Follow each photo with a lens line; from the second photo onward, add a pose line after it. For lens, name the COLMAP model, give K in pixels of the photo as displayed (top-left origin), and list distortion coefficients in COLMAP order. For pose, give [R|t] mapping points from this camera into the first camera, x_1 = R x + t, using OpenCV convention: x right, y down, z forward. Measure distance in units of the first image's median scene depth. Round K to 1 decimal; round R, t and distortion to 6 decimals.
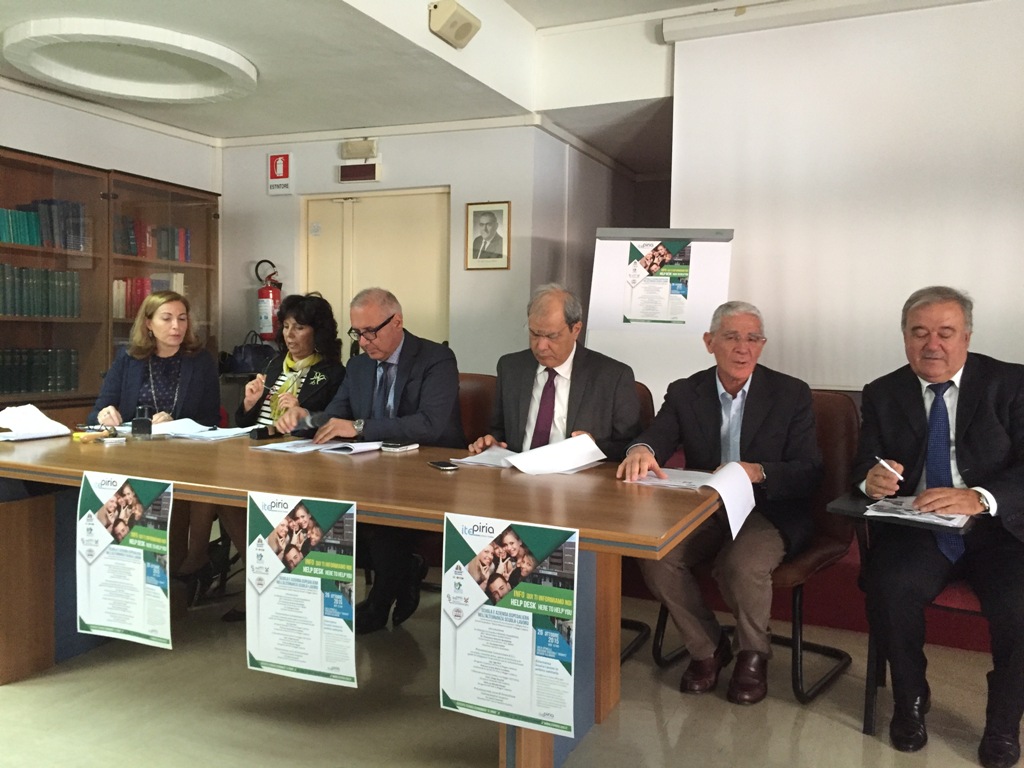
lens RADIAL K [[868.0, 0, 512.0], [0, 868.0, 384.0], [0, 0, 1]] dist [0.082150, -0.109176]
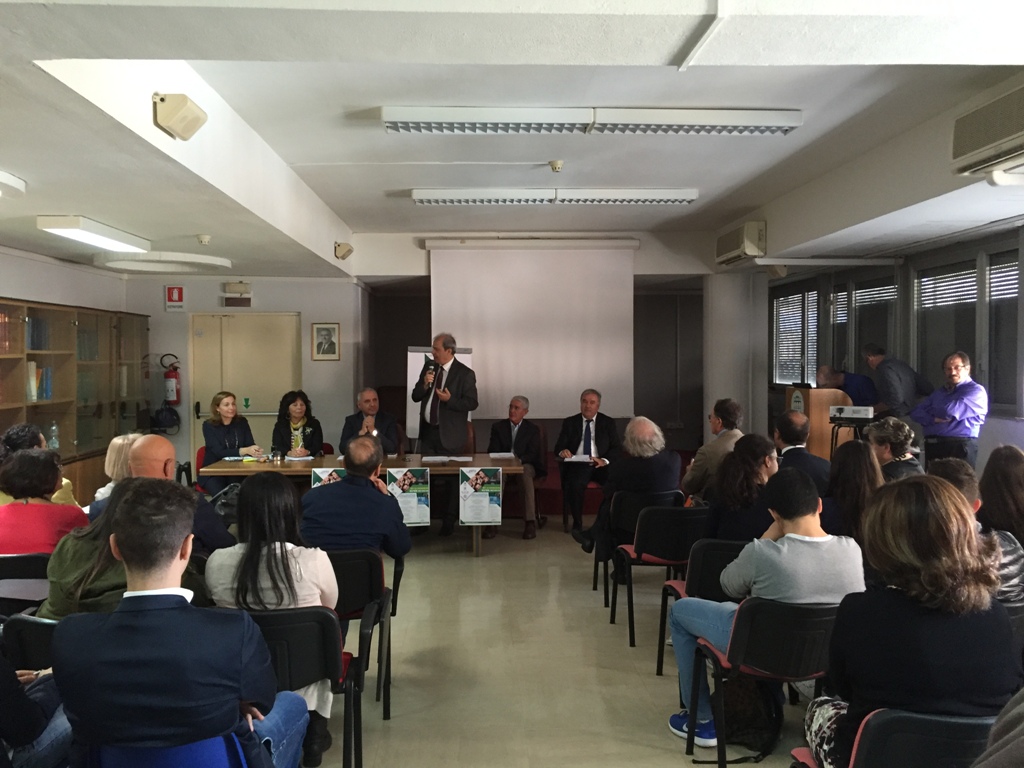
lens RADIAL K [[865.8, 0, 512.0], [0, 865.8, 384.0], [0, 0, 1]] dist [0.080434, -0.097893]
pose [[0.888116, -0.036080, 0.458202, -0.720194], [0.045880, 0.998894, -0.010271, -0.068396], [-0.457325, 0.030144, 0.888789, -1.065072]]
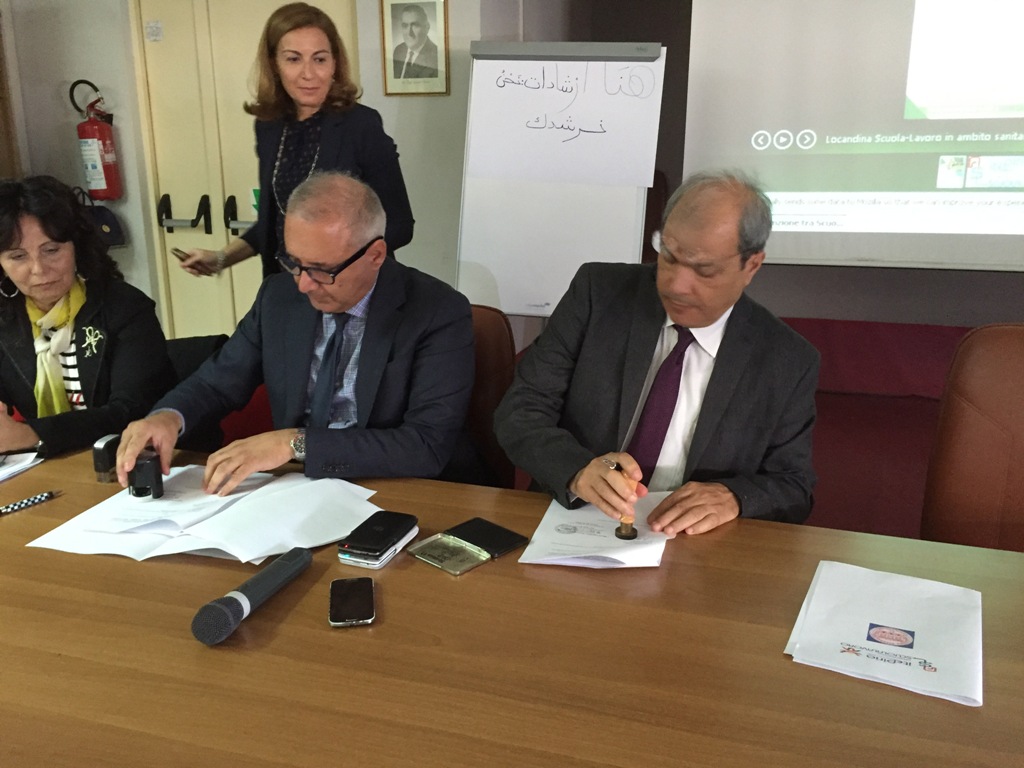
lens RADIAL K [[868.0, 0, 512.0], [0, 868.0, 384.0], [0, 0, 1]] dist [0.082150, -0.109176]
pose [[0.991614, -0.051225, 0.118653, -0.067376], [0.025172, 0.977064, 0.211452, -0.073821], [-0.126763, -0.206692, 0.970160, 0.375692]]
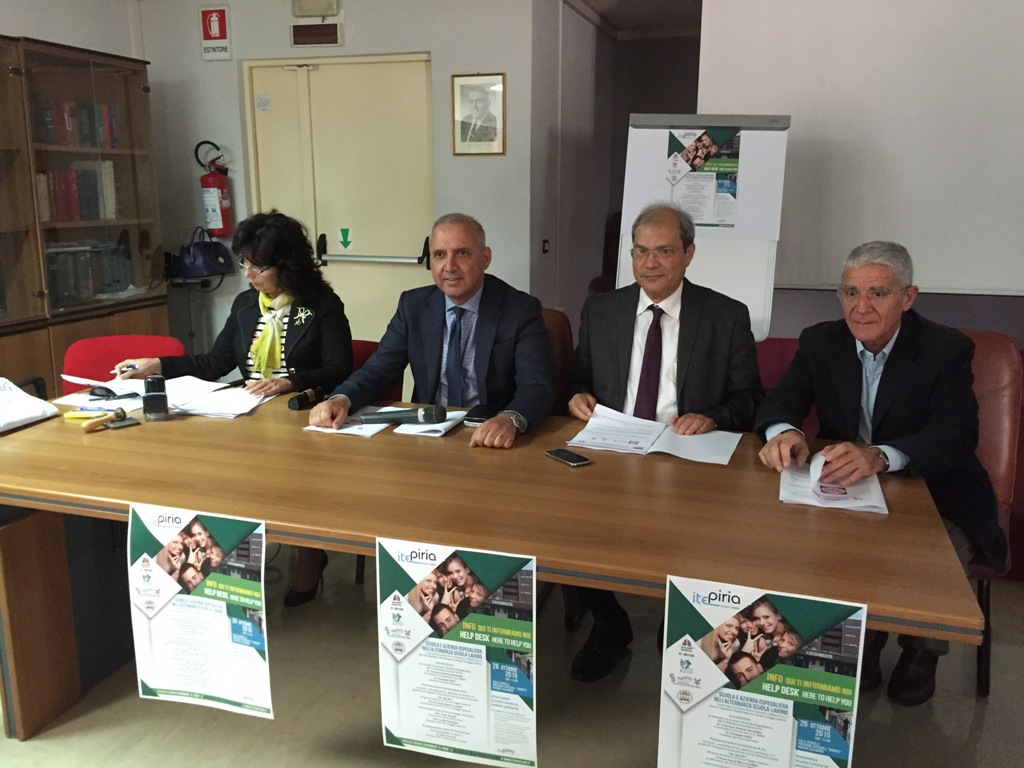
lens RADIAL K [[868.0, 0, 512.0], [0, 868.0, 384.0], [0, 0, 1]] dist [0.082150, -0.109176]
pose [[0.992898, -0.041705, 0.111421, -0.145675], [0.022166, 0.984994, 0.171158, -0.077013], [-0.116887, -0.167473, 0.978923, 0.142018]]
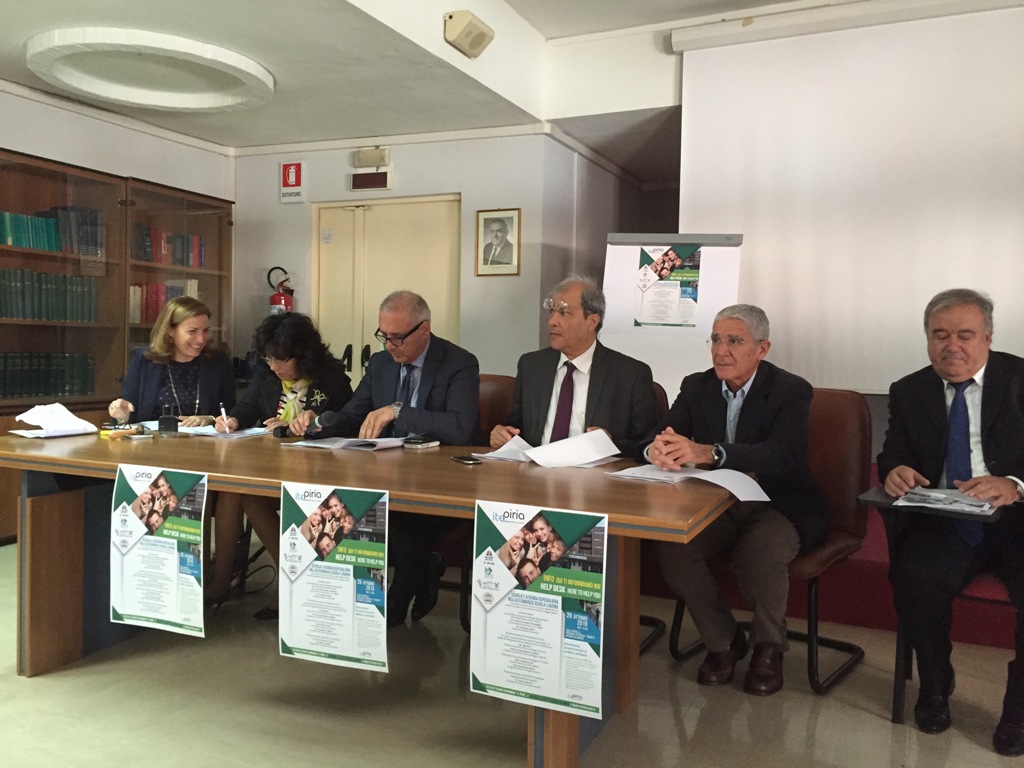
lens RADIAL K [[868.0, 0, 512.0], [0, 868.0, 384.0], [0, 0, 1]] dist [0.082150, -0.109176]
pose [[1.000000, -0.000034, 0.000440, -0.017188], [0.000039, 0.999908, -0.013595, 0.012039], [-0.000440, 0.013596, 0.999907, -0.016286]]
